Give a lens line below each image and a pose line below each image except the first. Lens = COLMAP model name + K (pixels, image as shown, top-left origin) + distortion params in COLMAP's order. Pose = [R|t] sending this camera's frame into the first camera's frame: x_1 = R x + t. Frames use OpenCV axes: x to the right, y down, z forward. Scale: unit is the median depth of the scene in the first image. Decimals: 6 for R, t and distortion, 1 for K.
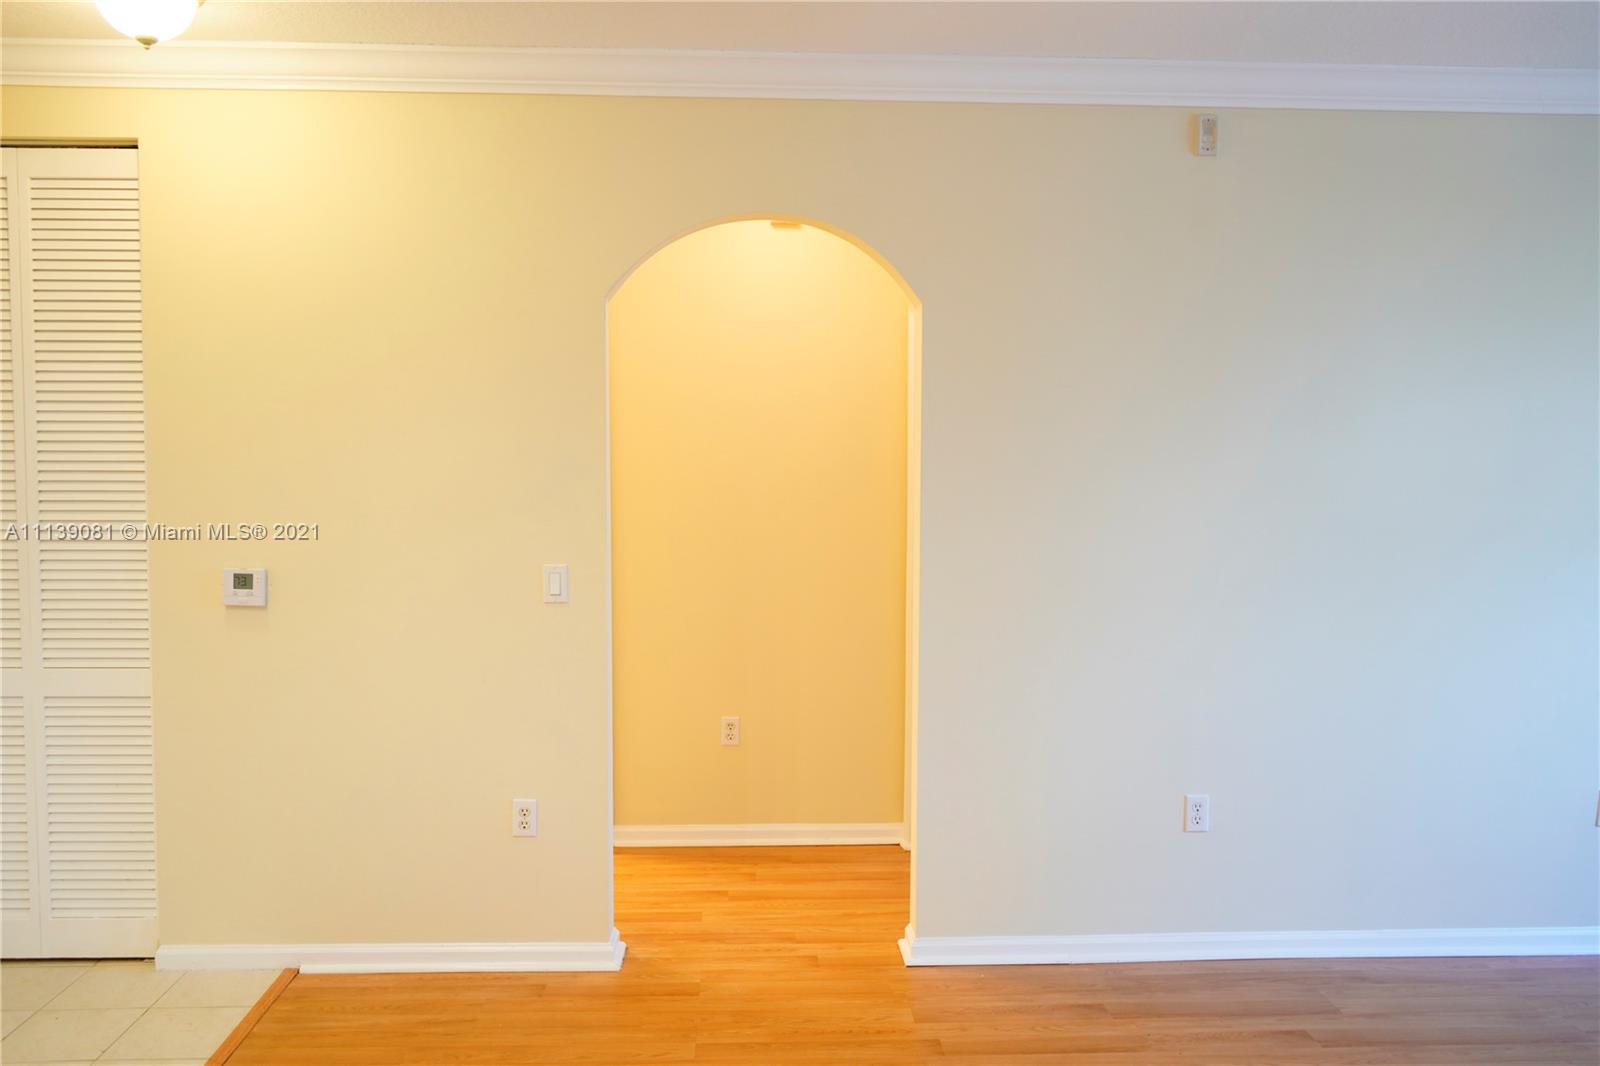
lens RADIAL K [[1270.5, 0, 802.2], [0, 1270.5, 528.5], [0, 0, 1]] dist [-0.018465, 0.018507]
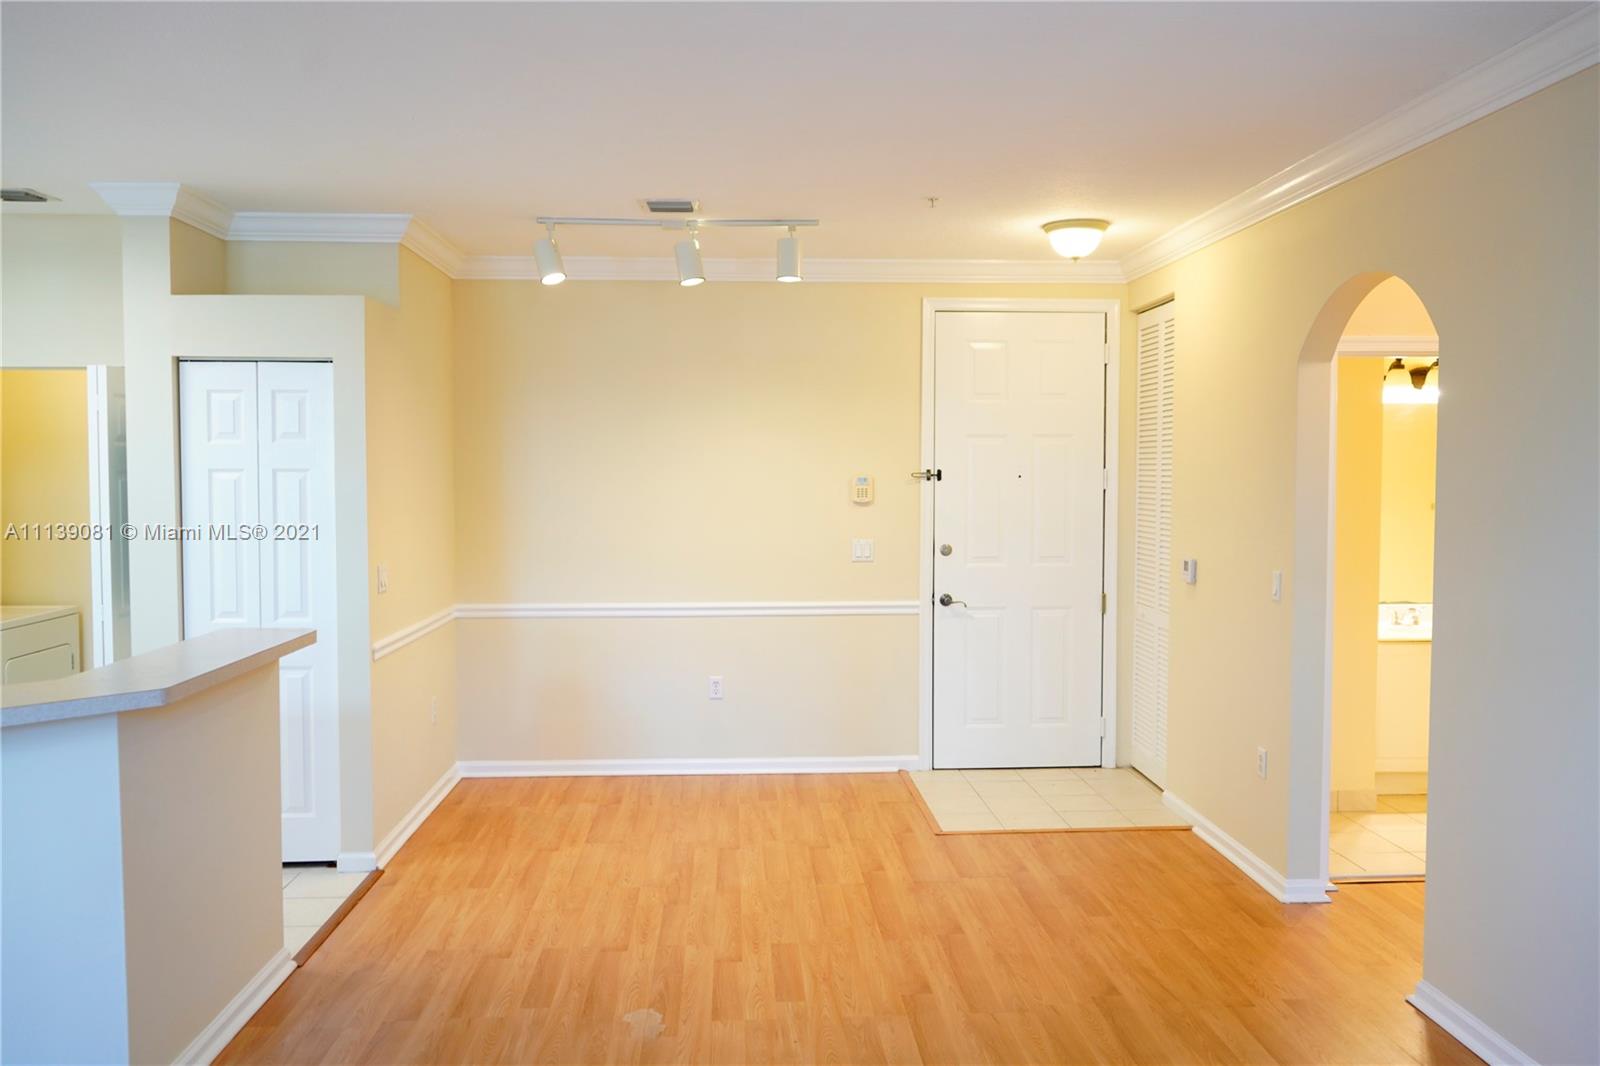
lens RADIAL K [[1270.5, 0, 802.2], [0, 1270.5, 528.5], [0, 0, 1]] dist [-0.018465, 0.018507]
pose [[0.013089, 0.042253, -0.999021, 1.171343], [-0.067760, 0.996848, 0.041273, -0.039303], [0.997616, 0.067153, 0.015911, 0.531055]]
